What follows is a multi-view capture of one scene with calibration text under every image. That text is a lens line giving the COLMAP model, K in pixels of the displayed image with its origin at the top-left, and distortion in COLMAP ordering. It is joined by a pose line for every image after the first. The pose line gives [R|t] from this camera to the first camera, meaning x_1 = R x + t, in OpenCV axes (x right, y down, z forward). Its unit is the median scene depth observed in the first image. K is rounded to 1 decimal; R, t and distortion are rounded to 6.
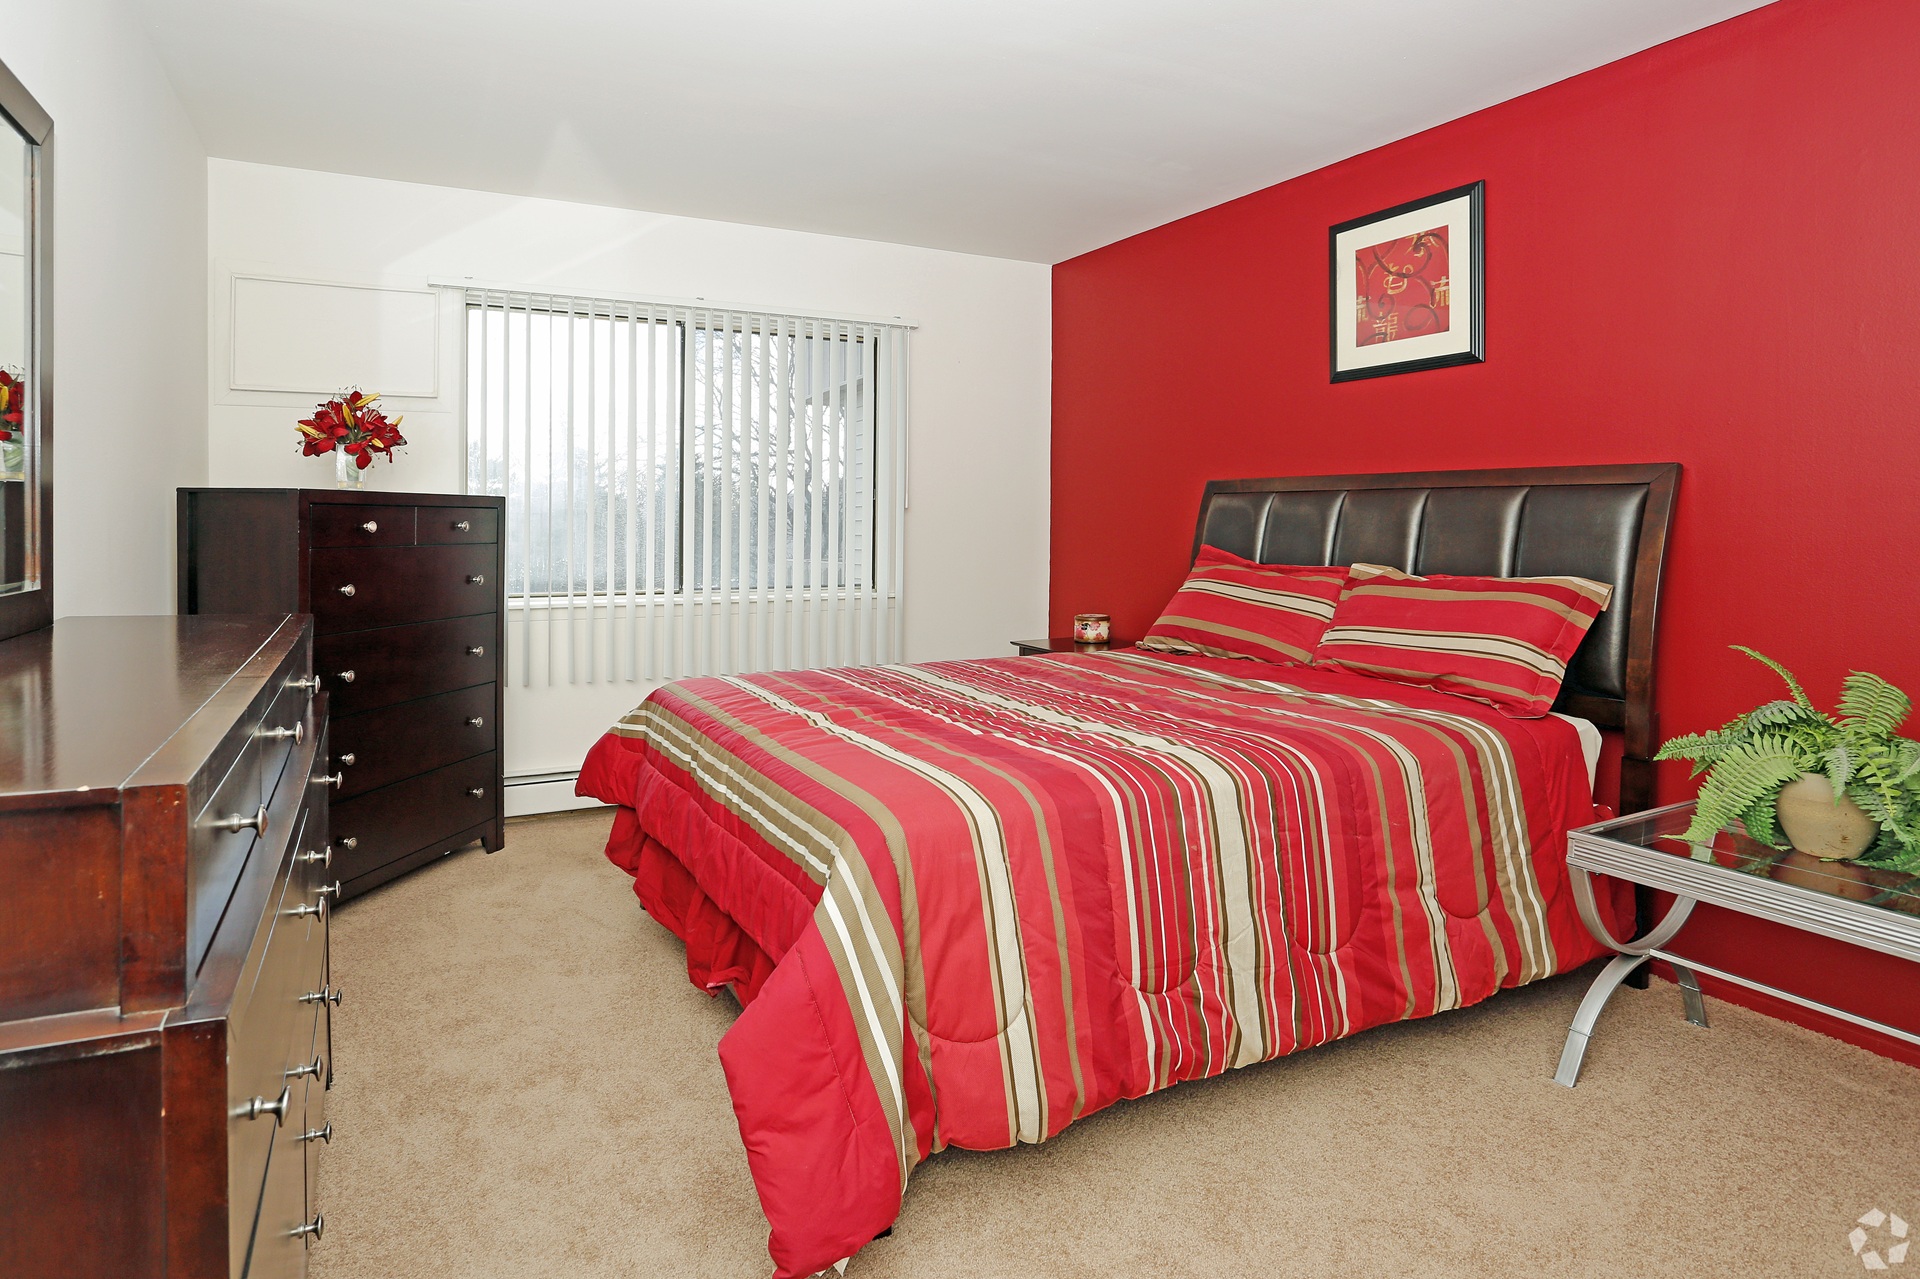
lens RADIAL K [[1009.7, 0, 956.5], [0, 1009.7, 543.1], [0, 0, 1]] dist [-0.095389, 0.000022]
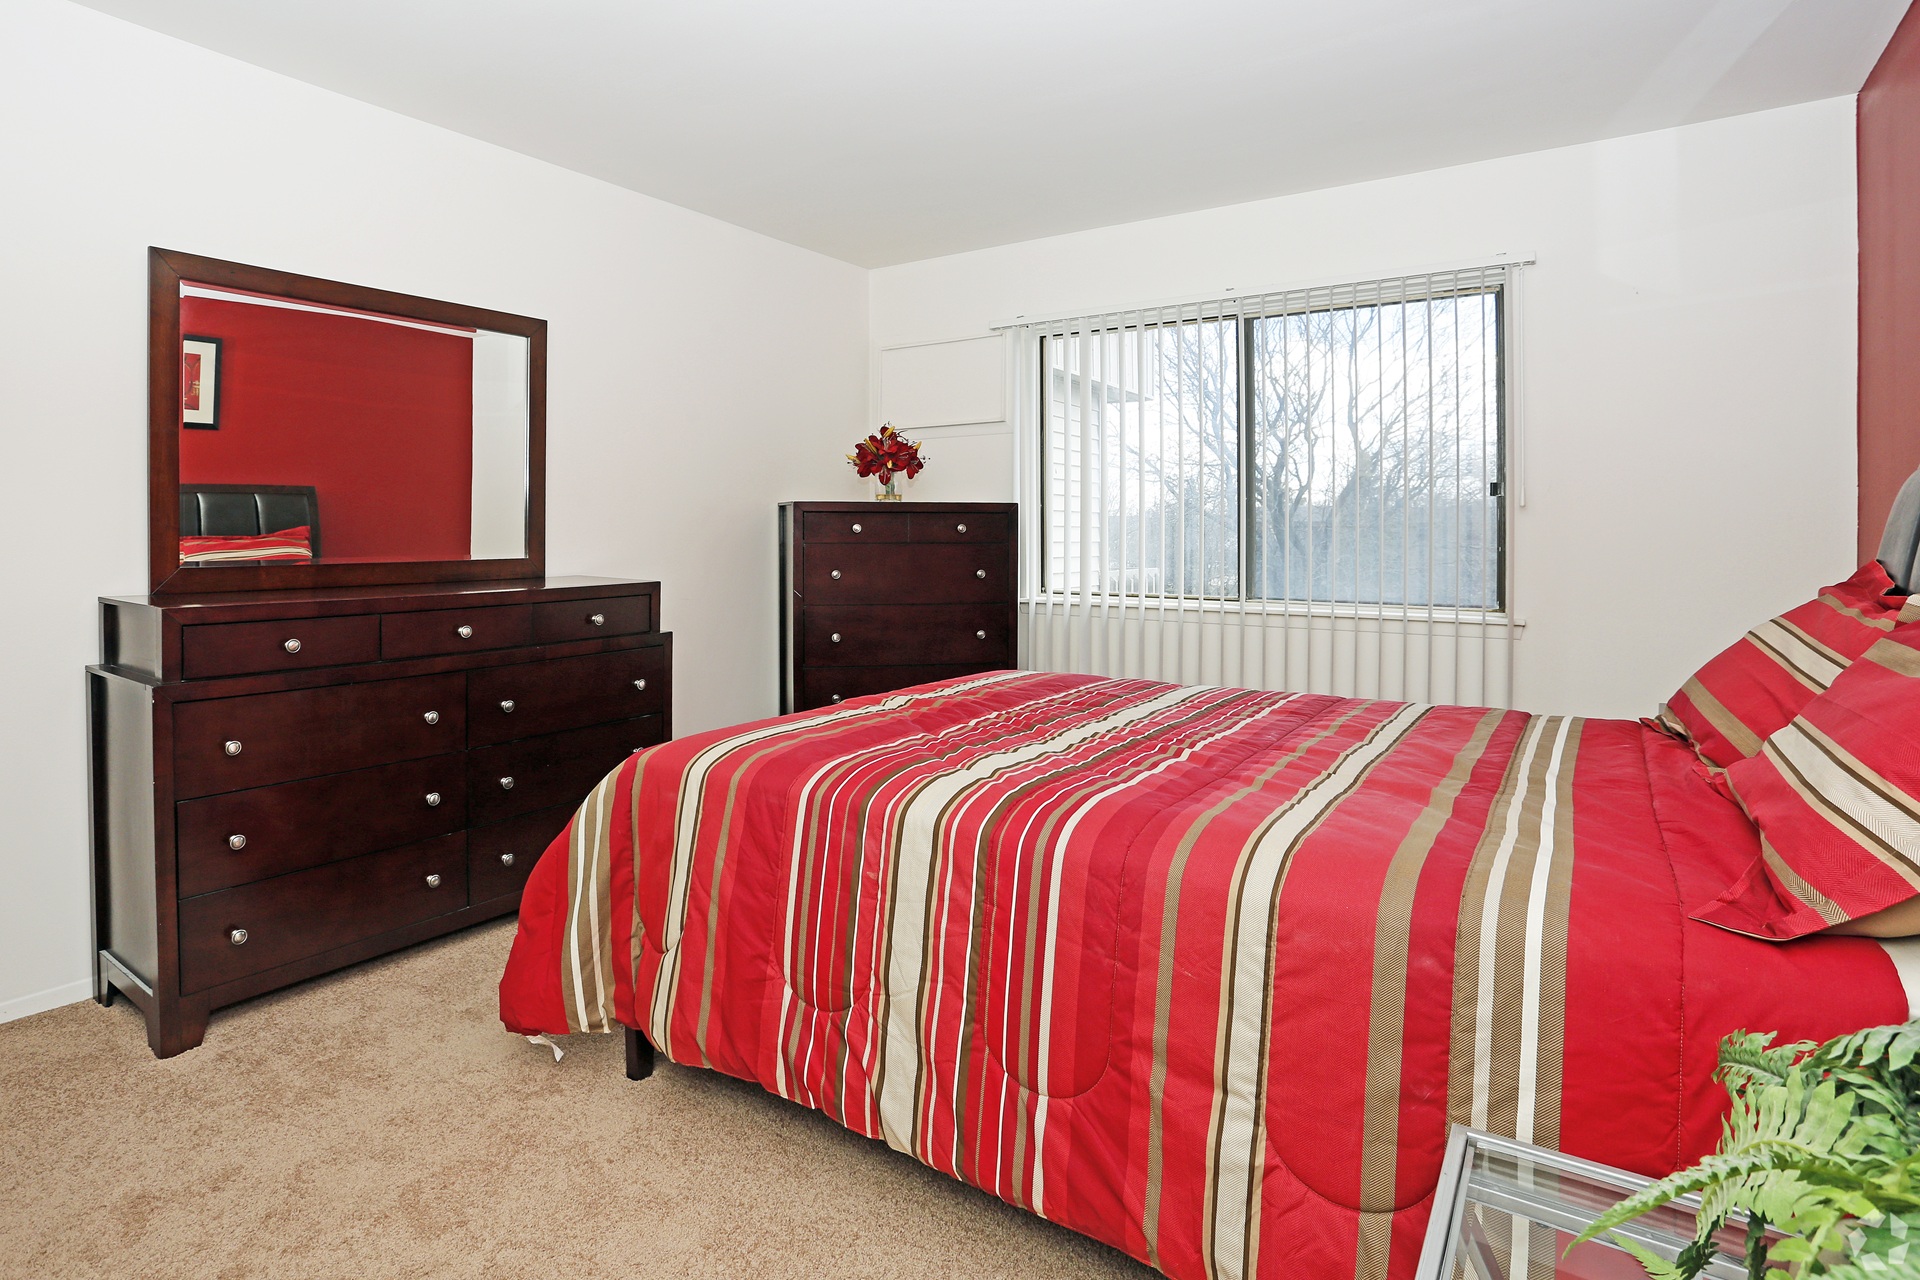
lens RADIAL K [[1028.4, 0, 959.5], [0, 1028.4, 602.0], [0, 0, 1]] dist [-0.001198, 0.000042]
pose [[0.486411, 0.054777, -0.872011, 0.926593], [-0.008018, 0.998271, 0.058235, 0.001691], [0.873693, -0.021334, 0.486009, 0.527543]]
